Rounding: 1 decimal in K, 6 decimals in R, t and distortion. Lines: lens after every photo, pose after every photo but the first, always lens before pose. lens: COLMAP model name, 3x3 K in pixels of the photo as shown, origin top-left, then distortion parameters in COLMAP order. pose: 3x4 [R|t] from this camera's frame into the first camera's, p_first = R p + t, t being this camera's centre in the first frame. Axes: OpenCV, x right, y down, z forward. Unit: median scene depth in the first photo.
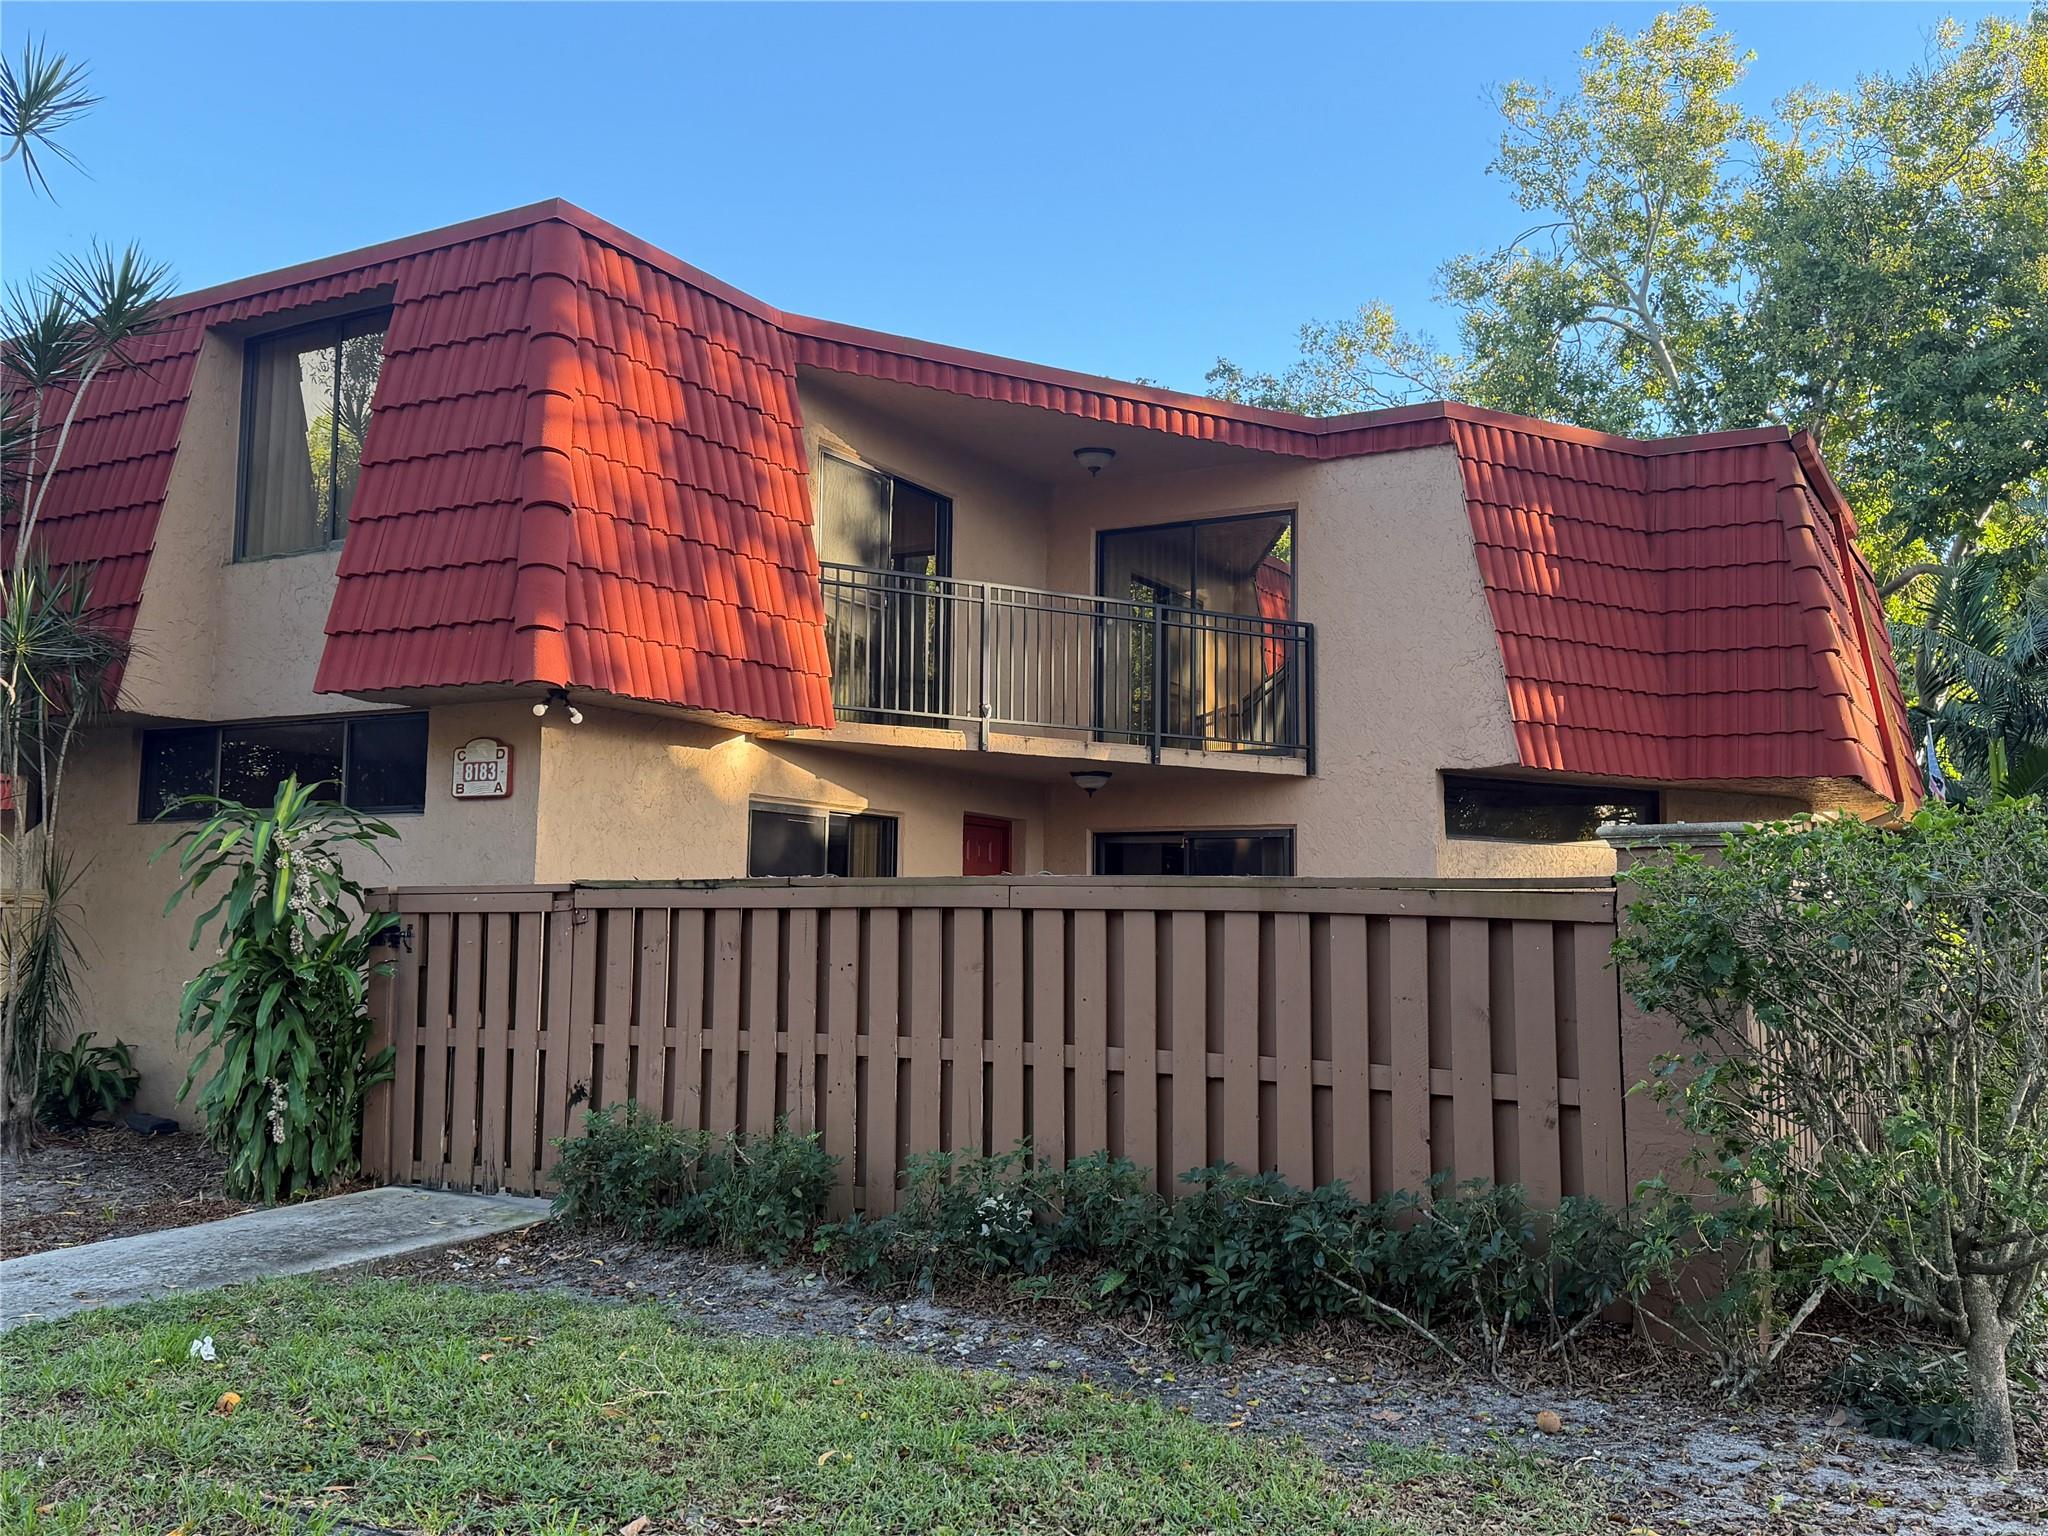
lens RADIAL K [[1809.7, 0, 1024.0], [0, 1809.7, 768.0], [0, 0, 1]] dist [0.185655, -0.203840]
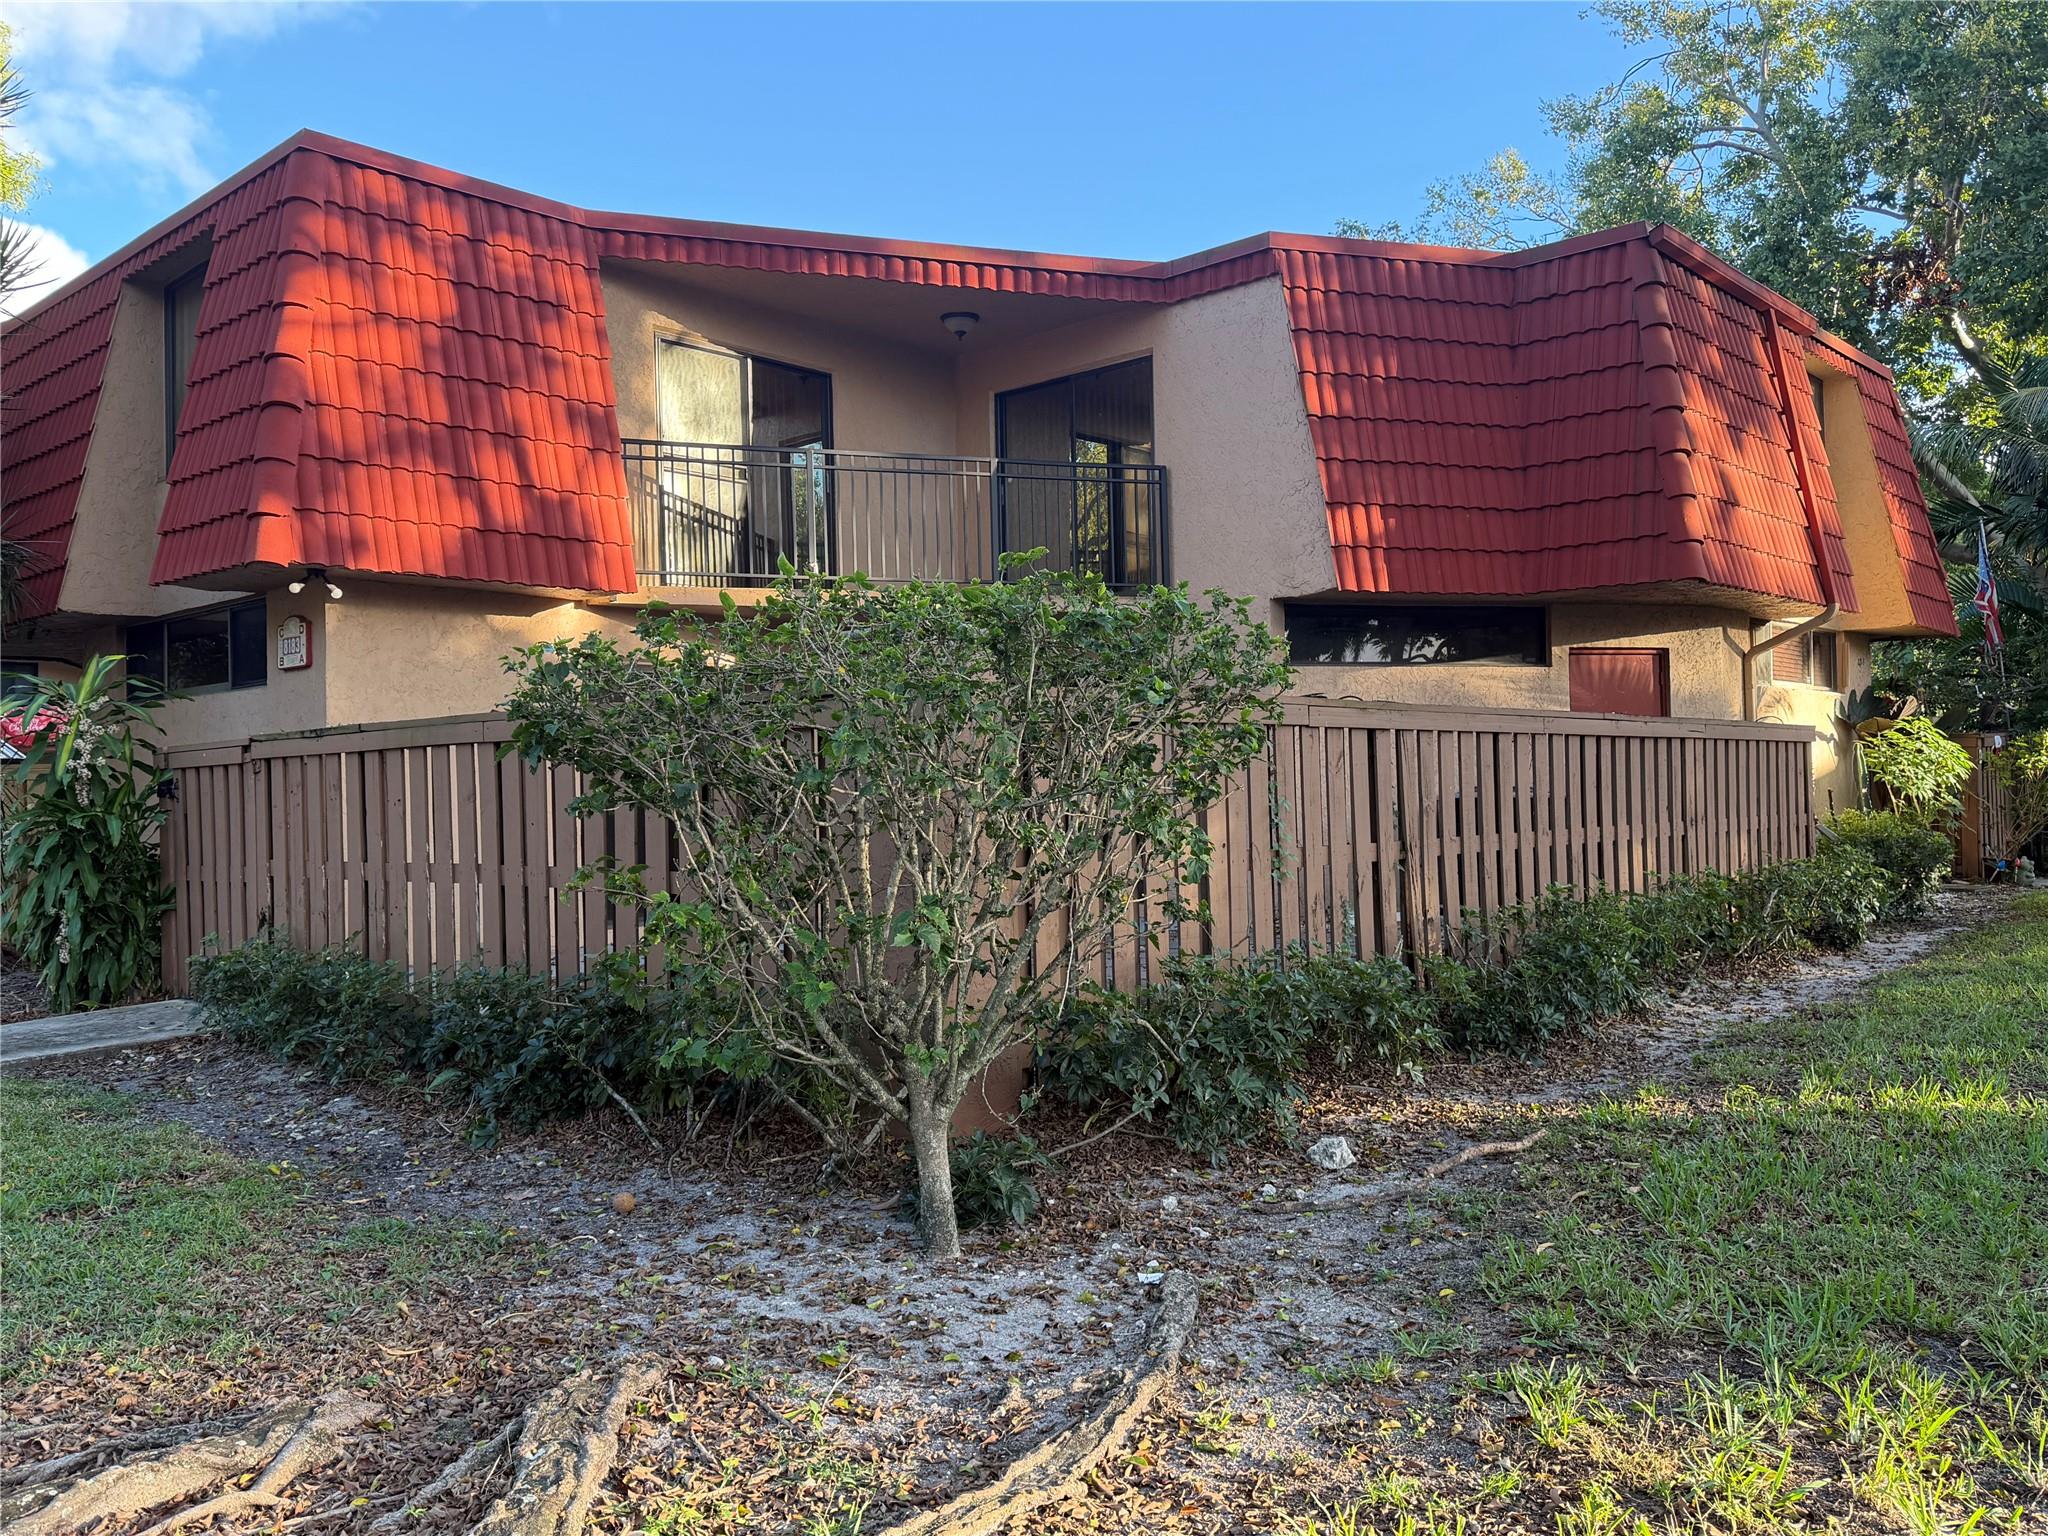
lens RADIAL K [[1600.4, 0, 1024.0], [0, 1600.4, 768.0], [0, 0, 1]] dist [0.060587, -0.010748]
pose [[0.974303, -0.038512, -0.221924, 0.285366], [0.055342, 0.996002, 0.070119, 0.024809], [0.218337, -0.080599, 0.972539, 0.083301]]
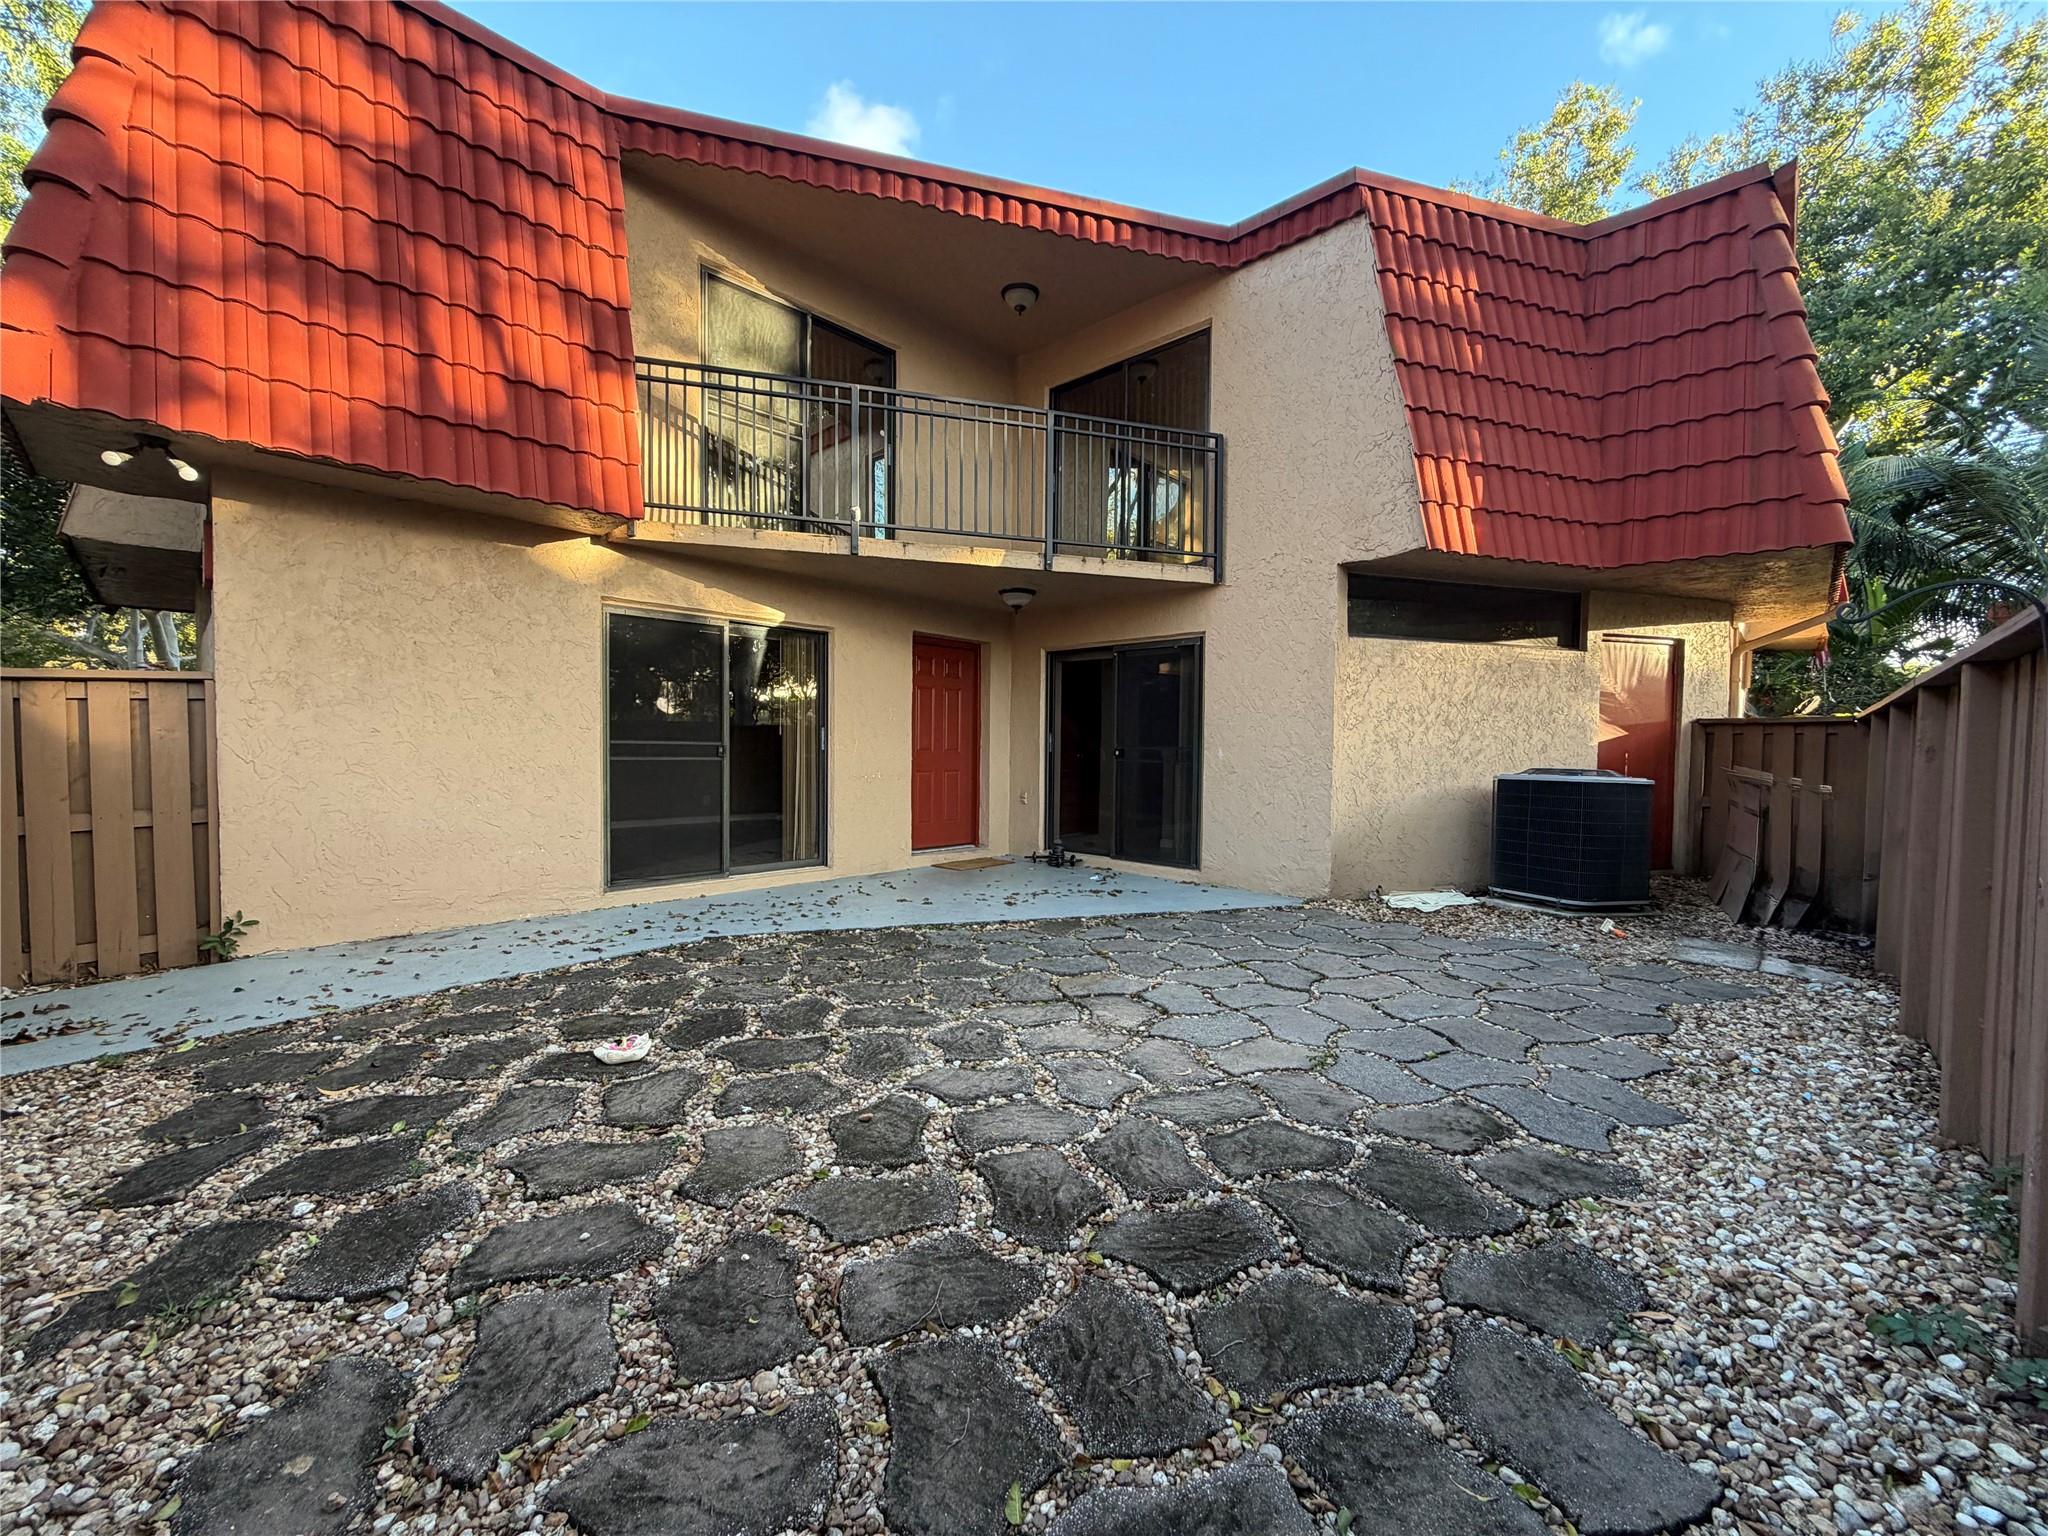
lens RADIAL K [[807.2, 0, 1024.0], [0, 807.2, 768.0], [0, 0, 1]] dist [0.008825, -0.000168]
pose [[0.970657, 0.005169, -0.240413, 0.166416], [0.023533, 0.992928, 0.116360, 0.054827], [0.239315, -0.118603, 0.963671, 0.525374]]
